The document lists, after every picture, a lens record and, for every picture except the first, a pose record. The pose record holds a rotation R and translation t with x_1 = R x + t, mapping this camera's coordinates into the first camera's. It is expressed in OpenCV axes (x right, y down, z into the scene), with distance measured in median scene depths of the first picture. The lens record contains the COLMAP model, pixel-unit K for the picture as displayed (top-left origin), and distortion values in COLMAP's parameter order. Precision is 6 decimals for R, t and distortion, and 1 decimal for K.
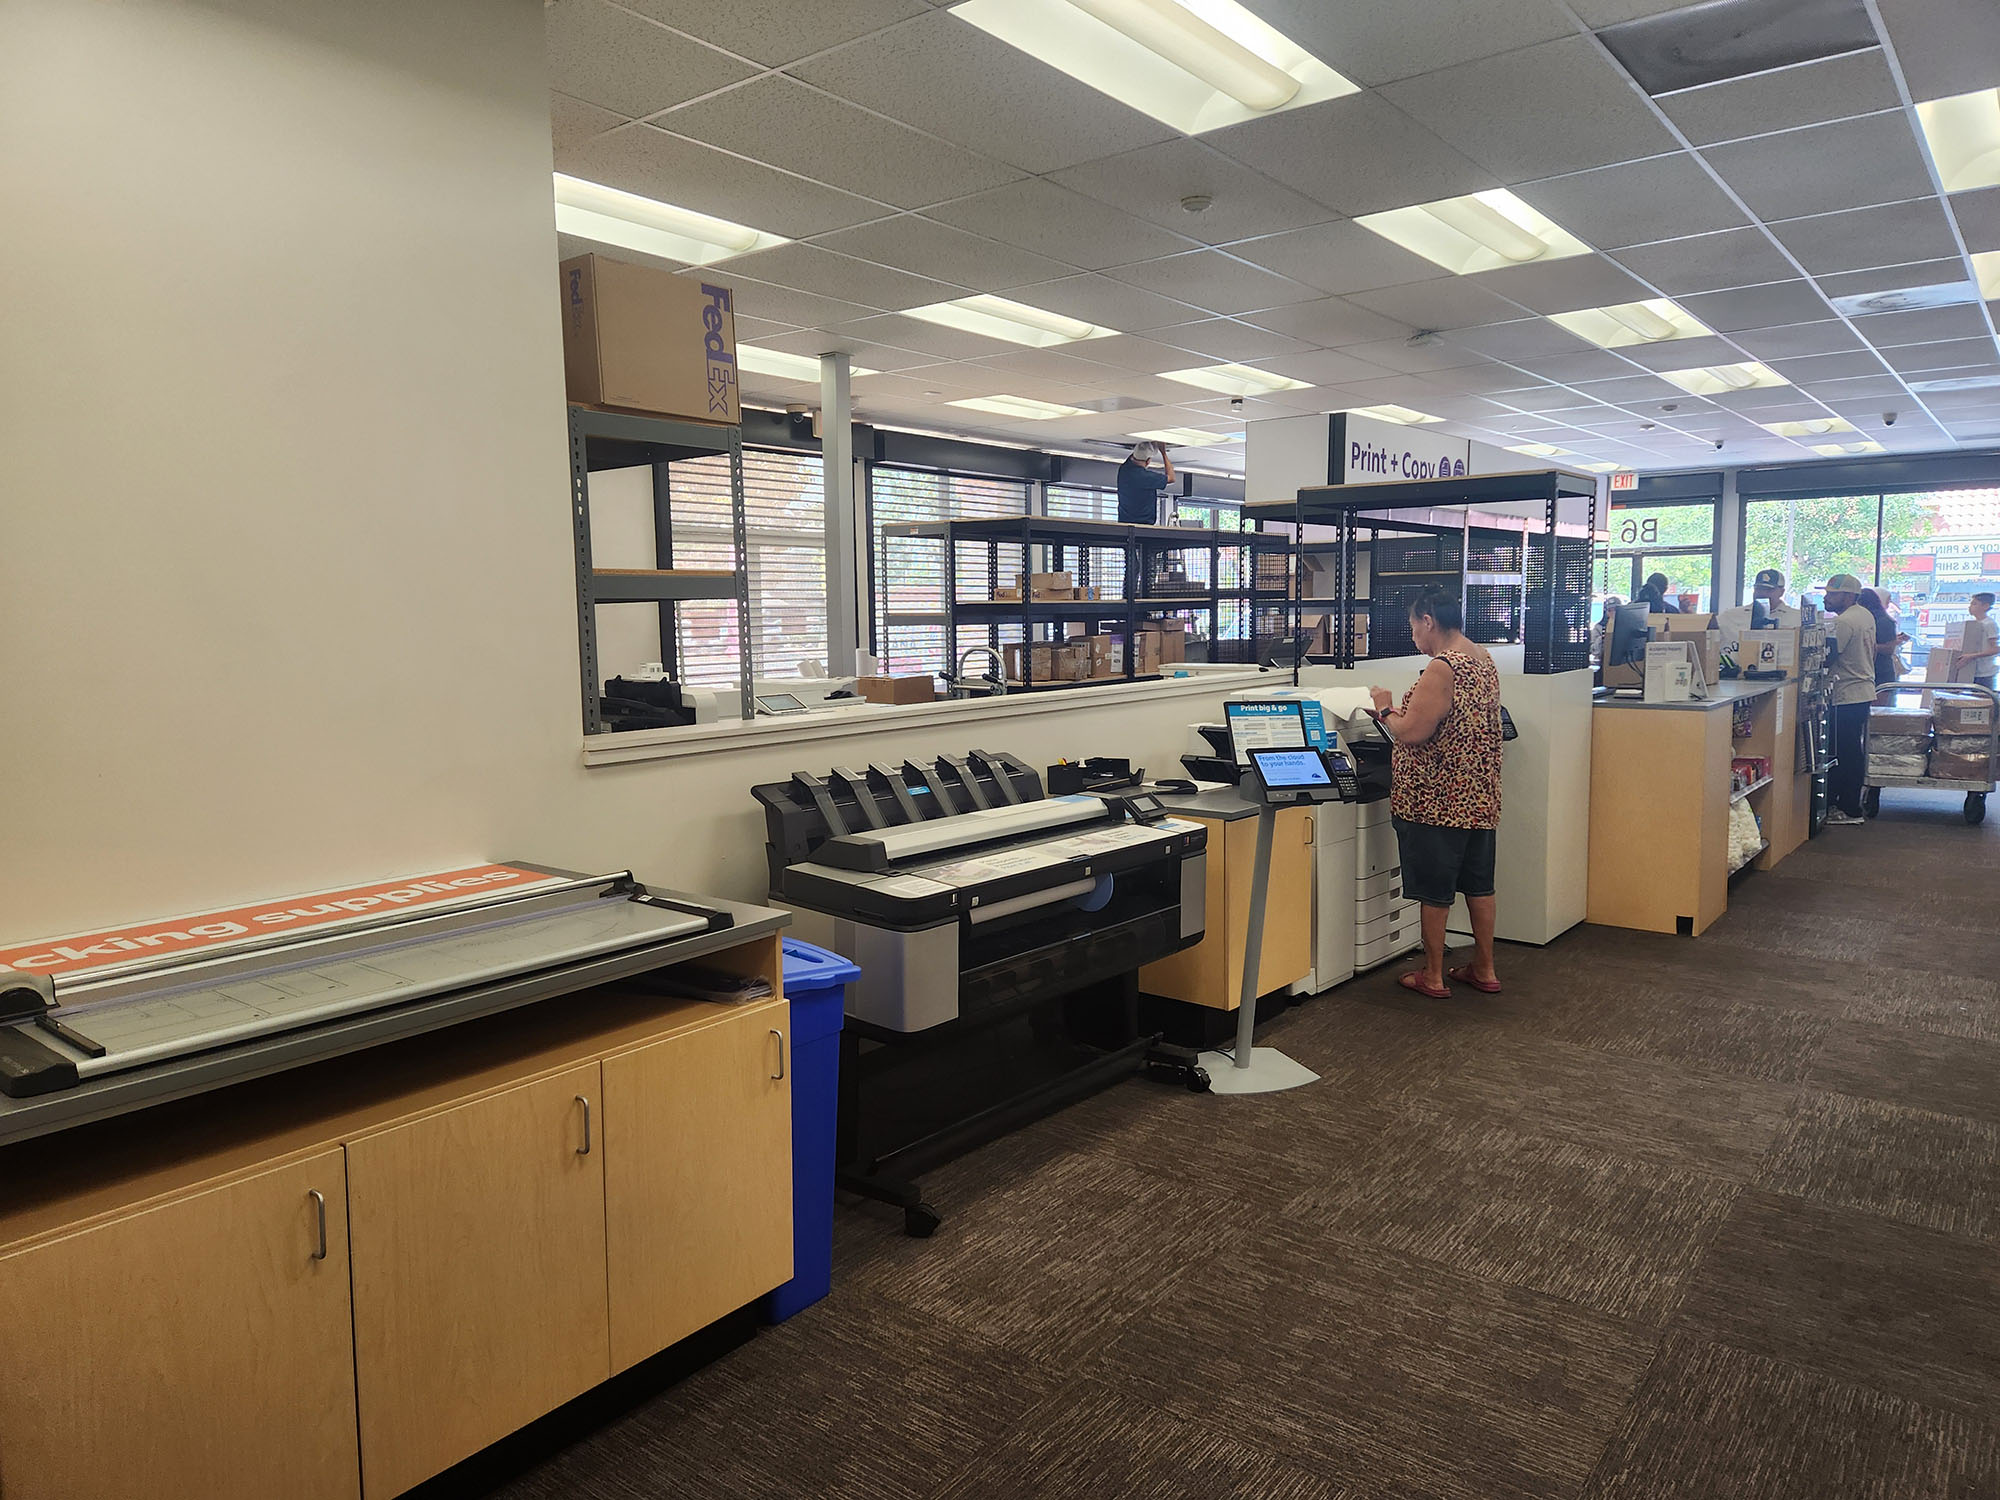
lens RADIAL K [[1330.2, 0, 1011.1], [0, 1330.2, 749.0], [0, 0, 1]] dist [0.085593, -0.082315]
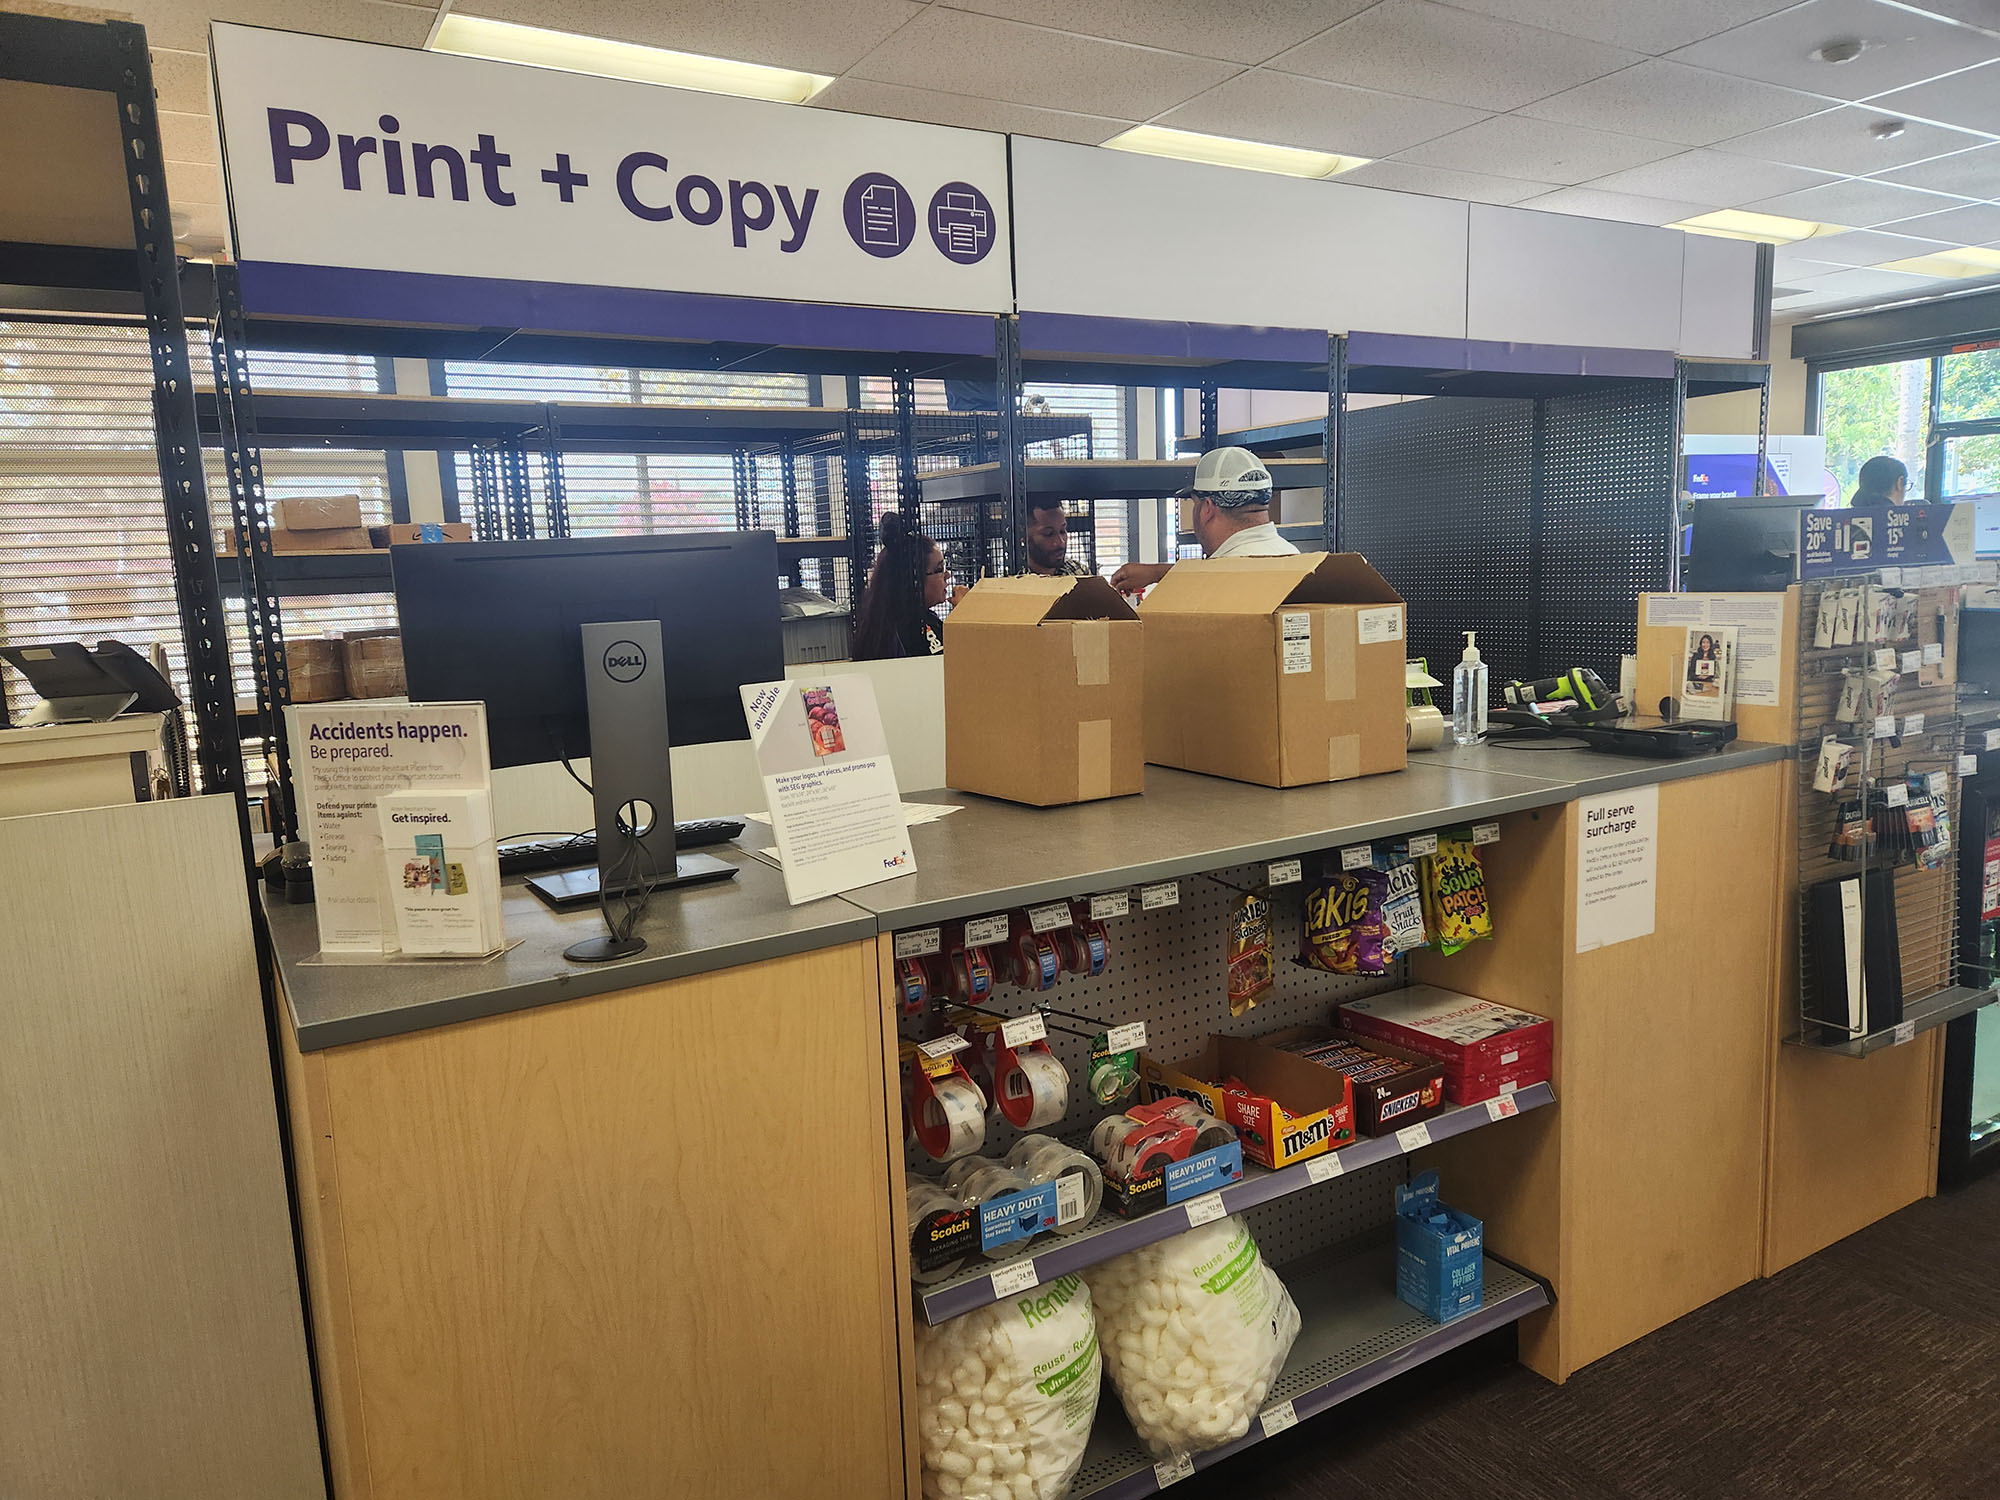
lens RADIAL K [[1330.2, 0, 1011.1], [0, 1330.2, 749.0], [0, 0, 1]] dist [0.085593, -0.082315]
pose [[0.939342, 0.020179, -0.342388, 0.482503], [-0.004461, 0.998902, 0.046633, -0.061015], [0.342953, -0.042277, 0.938401, 0.600022]]
